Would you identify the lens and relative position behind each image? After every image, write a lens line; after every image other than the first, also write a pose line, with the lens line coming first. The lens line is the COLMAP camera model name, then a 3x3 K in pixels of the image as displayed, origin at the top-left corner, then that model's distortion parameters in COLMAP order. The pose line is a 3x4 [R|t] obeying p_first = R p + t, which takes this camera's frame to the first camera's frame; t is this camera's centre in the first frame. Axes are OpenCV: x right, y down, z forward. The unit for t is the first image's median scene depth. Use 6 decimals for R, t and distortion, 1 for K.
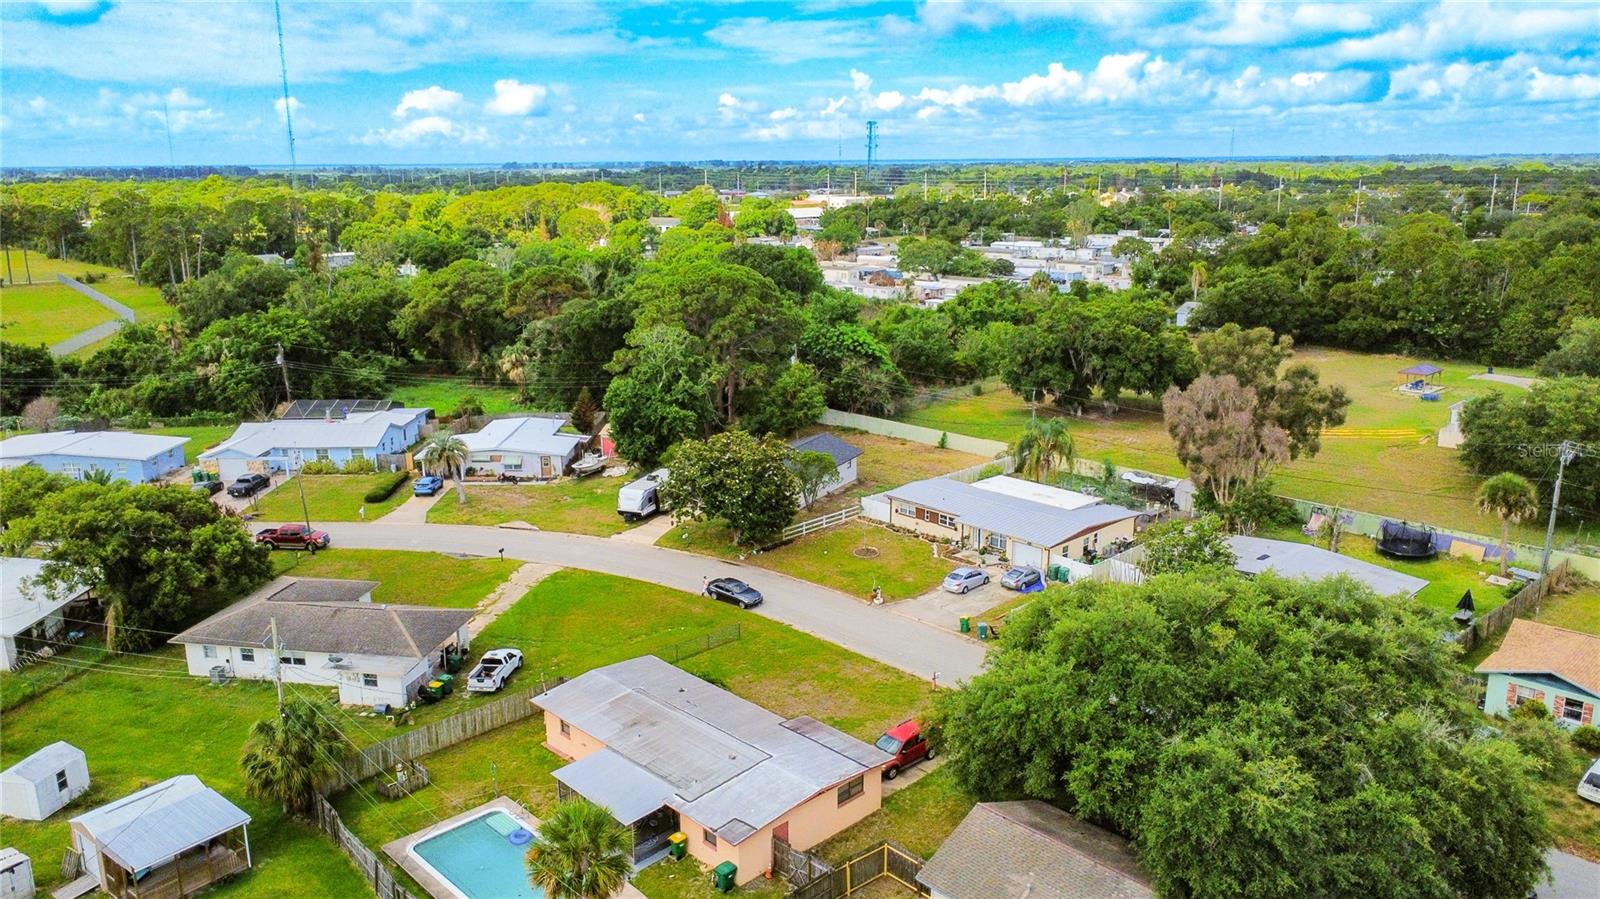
lens RADIAL K [[1172.3, 0, 801.9], [0, 1172.3, 450.1], [0, 0, 1]] dist [-0.001578, -0.000988]
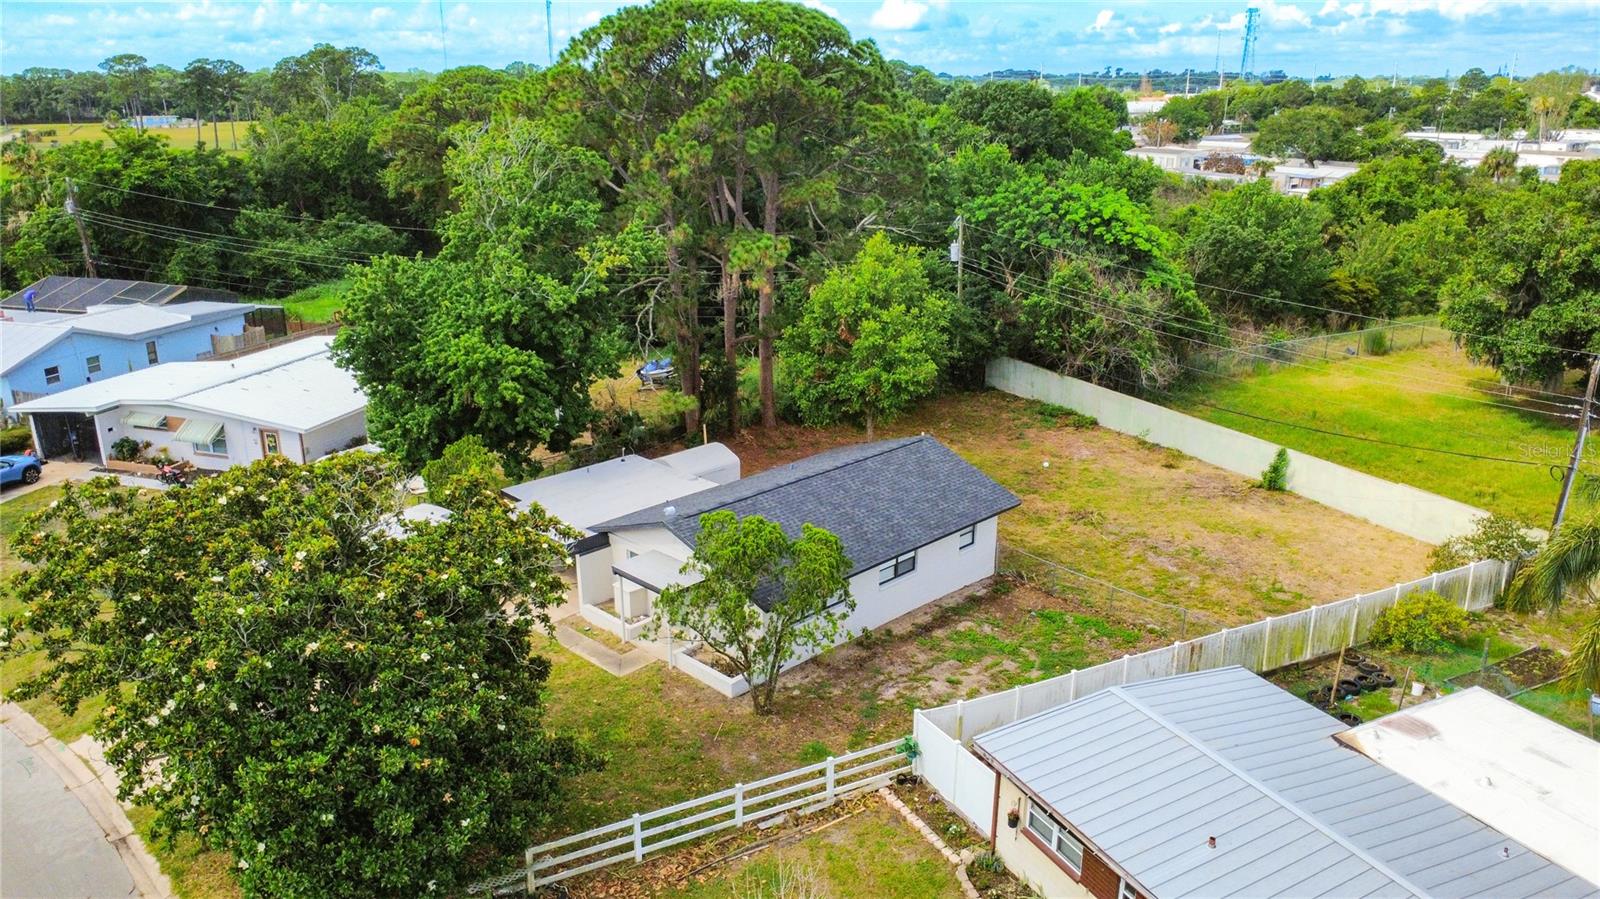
lens RADIAL K [[1172.3, 0, 794.8], [0, 1172.3, 447.5], [0, 0, 1]] dist [-0.001578, -0.000988]
pose [[0.955238, 0.095237, -0.280088, 0.069697], [-0.077572, 0.994272, 0.073520, -0.028796], [0.285486, -0.048502, 0.957155, 0.535524]]
